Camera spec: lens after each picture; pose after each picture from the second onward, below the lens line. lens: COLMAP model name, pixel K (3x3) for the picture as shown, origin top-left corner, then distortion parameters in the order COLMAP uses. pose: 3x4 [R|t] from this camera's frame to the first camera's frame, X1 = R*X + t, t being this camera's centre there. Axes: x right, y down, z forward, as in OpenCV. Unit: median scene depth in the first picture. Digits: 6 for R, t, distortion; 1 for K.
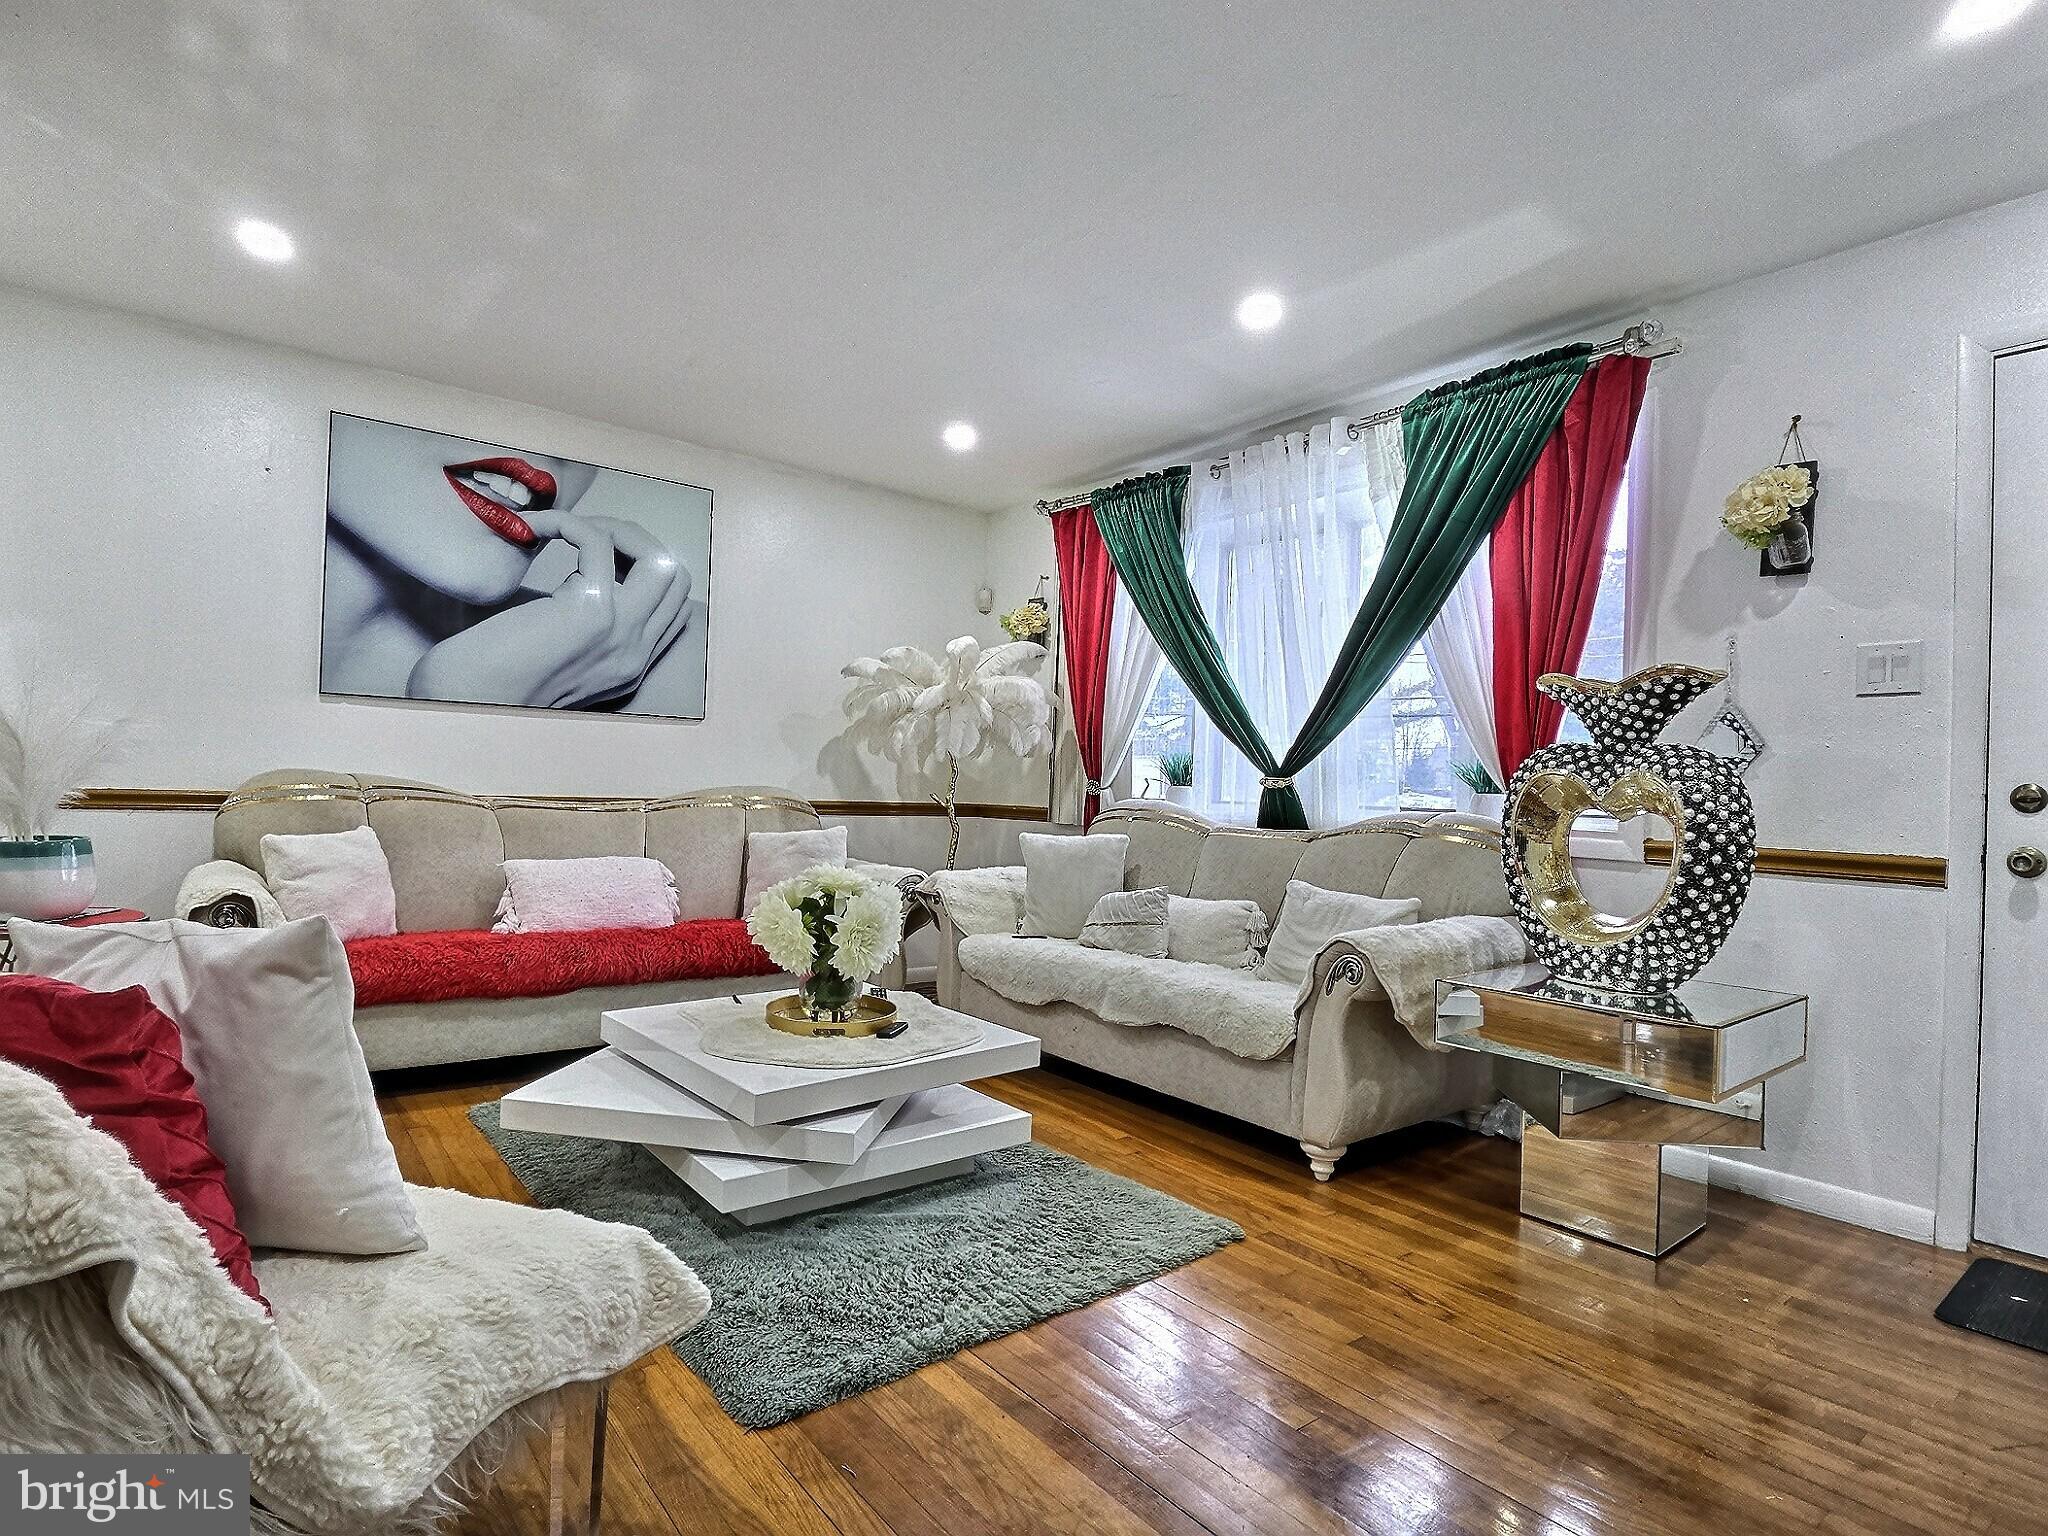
lens RADIAL K [[1058.0, 0, 1013.7], [0, 1058.0, 779.8], [0, 0, 1]] dist [0.000549, -0.009382]
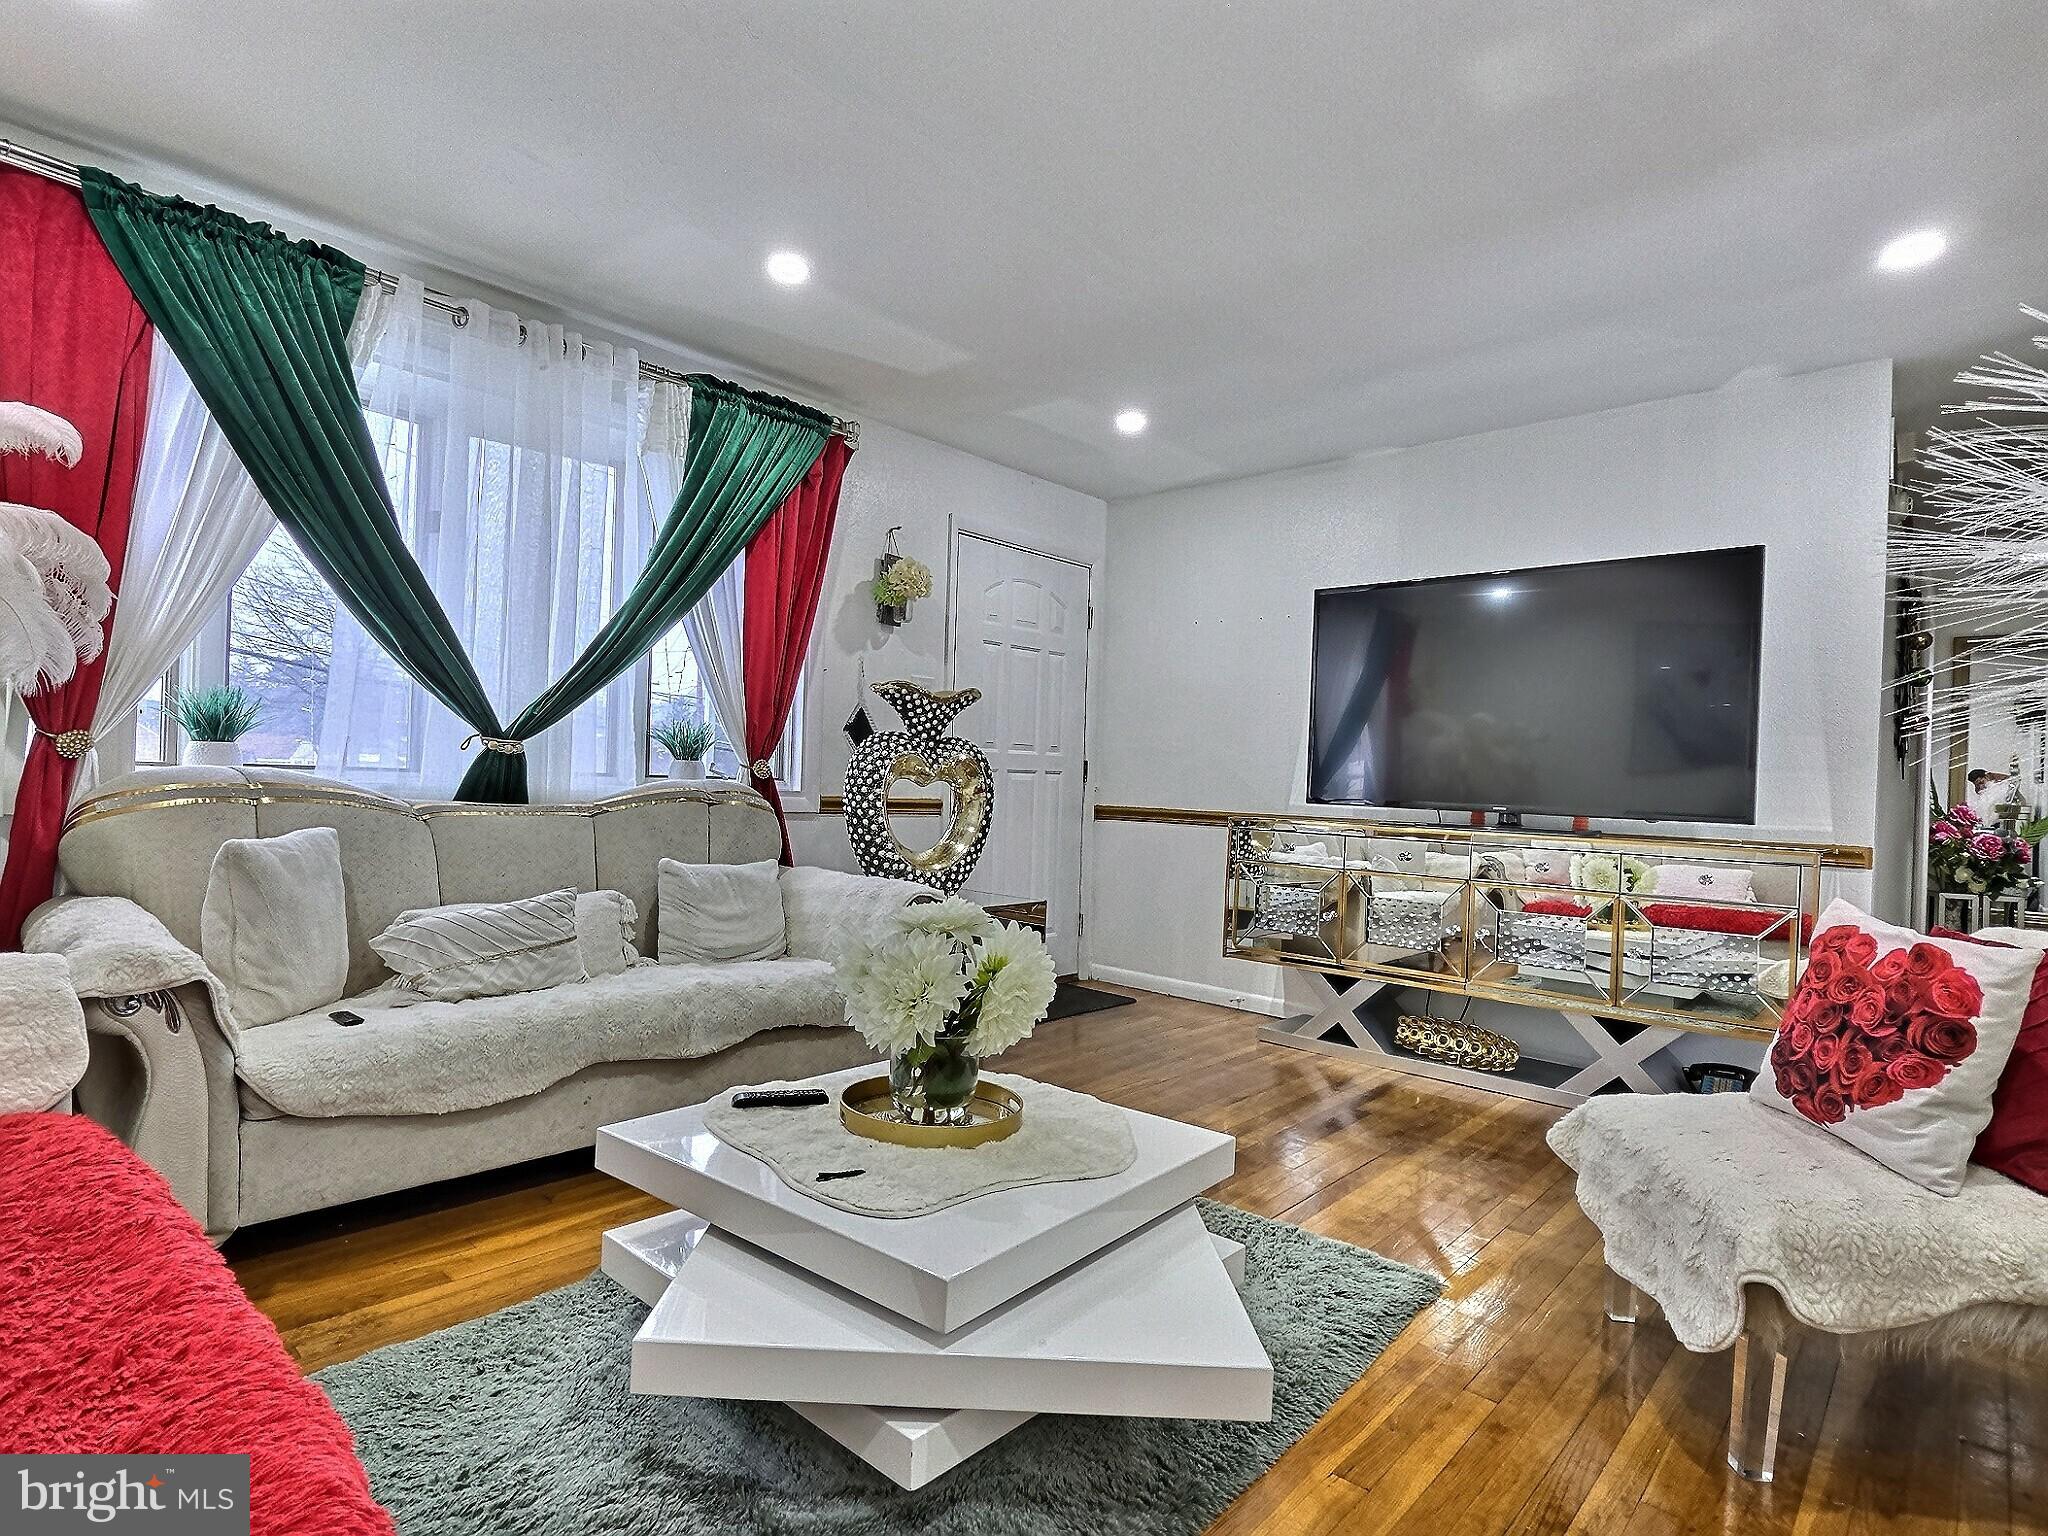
lens RADIAL K [[1058.0, 0, 1013.7], [0, 1058.0, 779.8], [0, 0, 1]] dist [0.000549, -0.009382]
pose [[-0.158214, -0.039492, 0.986615, -0.520194], [-0.046954, 0.998370, 0.032434, -0.013814], [-0.986288, -0.041194, -0.159810, 0.635407]]
